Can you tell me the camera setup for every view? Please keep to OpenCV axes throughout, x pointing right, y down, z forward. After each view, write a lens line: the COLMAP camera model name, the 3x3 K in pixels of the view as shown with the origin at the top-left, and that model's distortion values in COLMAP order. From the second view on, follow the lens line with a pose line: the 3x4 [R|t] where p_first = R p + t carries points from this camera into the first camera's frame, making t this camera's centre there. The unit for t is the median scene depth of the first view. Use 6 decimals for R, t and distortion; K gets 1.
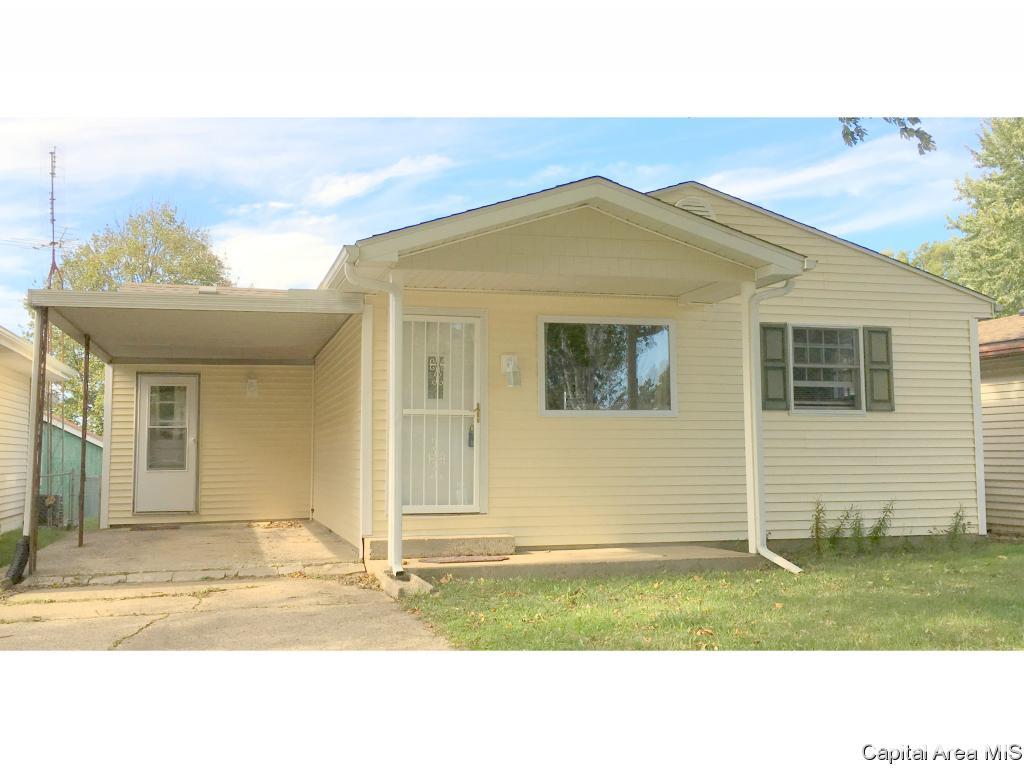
lens RADIAL K [[762.6, 0, 512.8], [0, 762.6, 359.4], [0, 0, 1]] dist [0.073208, -0.092800]
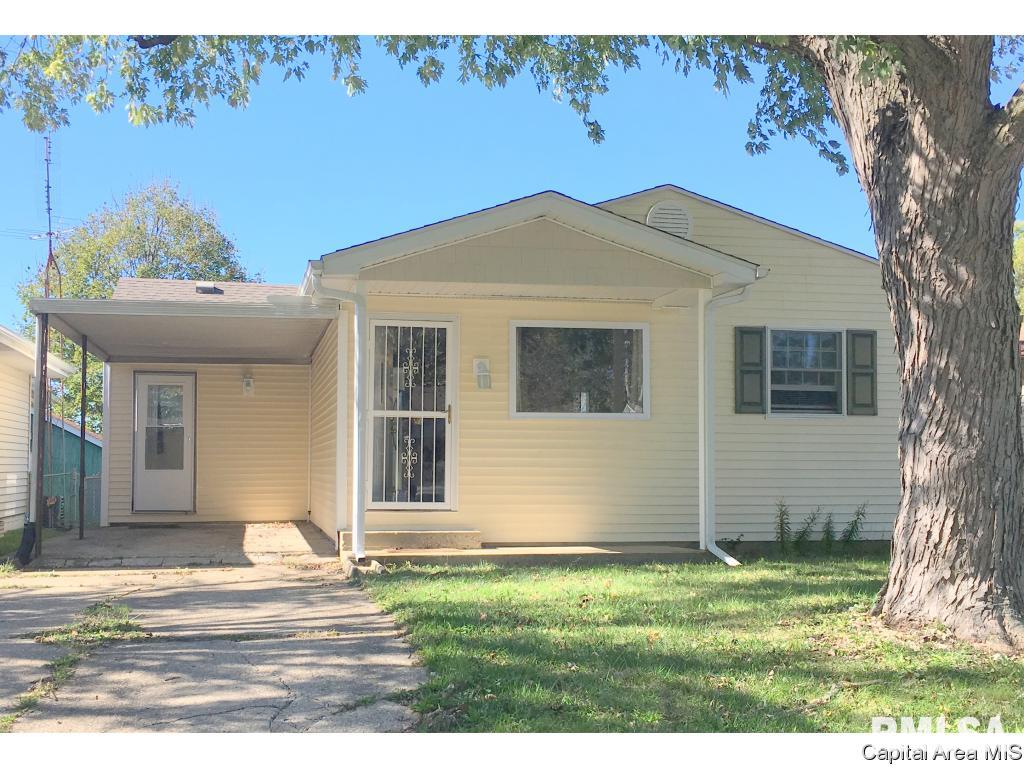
lens RADIAL K [[875.2, 0, 504.8], [0, 875.2, 386.1], [0, 0, 1]] dist [0.070470, -0.111728]
pose [[0.998065, 0.005529, -0.061926, 0.091783], [-0.003223, 0.999300, 0.037271, -0.011601], [0.062089, -0.036999, 0.997385, -0.160048]]
